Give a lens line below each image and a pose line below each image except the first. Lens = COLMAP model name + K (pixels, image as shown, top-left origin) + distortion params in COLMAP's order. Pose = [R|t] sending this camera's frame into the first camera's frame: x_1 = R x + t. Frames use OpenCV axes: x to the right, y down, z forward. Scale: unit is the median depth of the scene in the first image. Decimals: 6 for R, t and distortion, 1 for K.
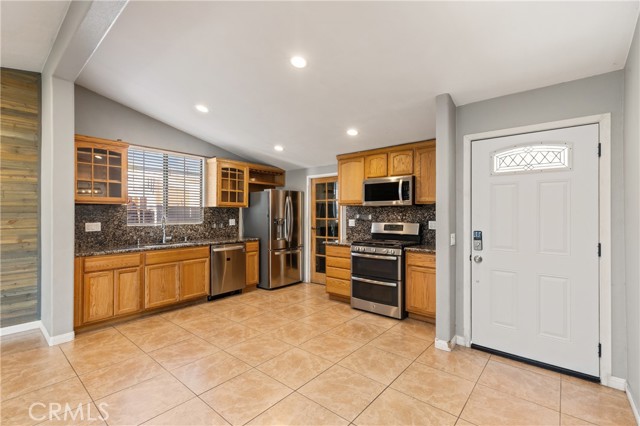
lens RADIAL K [[289.9, 0, 320.2], [0, 289.9, 212.7], [0, 0, 1]] dist [0.009492, -0.001280]
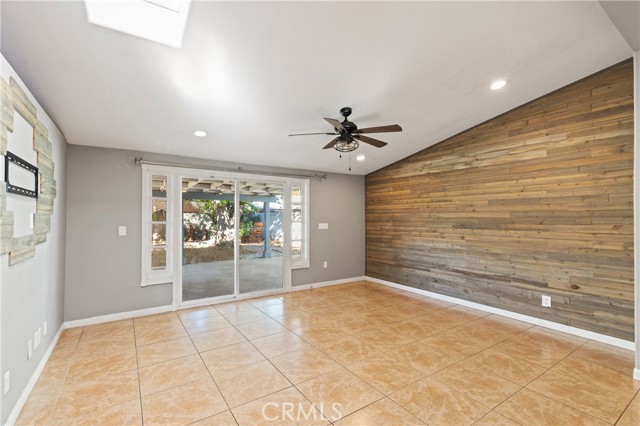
lens RADIAL K [[289.9, 0, 315.5], [0, 289.9, 213.7], [0, 0, 1]] dist [0.009492, -0.001280]
pose [[-0.276758, -0.010635, -0.960881, 0.093089], [-0.001303, 0.999942, -0.010692, 0.000229], [0.960939, -0.001707, -0.276755, 0.275972]]
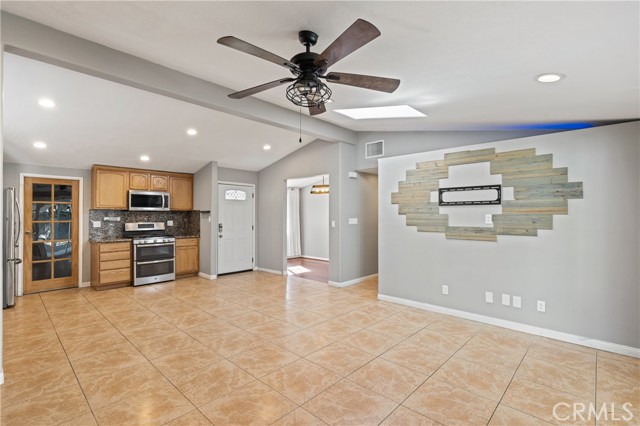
lens RADIAL K [[297.5, 0, 321.1], [0, 297.5, 213.4], [0, 0, 1]] dist [-0.001270, 0.000943]
pose [[0.048926, 0.008070, 0.998770, -1.288912], [-0.002240, 0.999966, -0.007970, -0.001120], [-0.998800, -0.001848, 0.048943, 0.073052]]
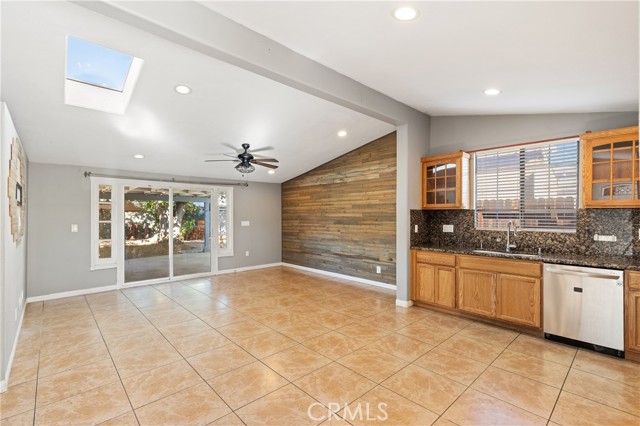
lens RADIAL K [[289.9, 0, 317.5], [0, 289.9, 212.8], [0, 0, 1]] dist [0.009492, -0.001280]
pose [[-0.121588, -0.005759, -0.992564, 0.473773], [0.002016, 0.999980, -0.006049, -0.009674], [0.992579, -0.002737, -0.121574, 0.595280]]
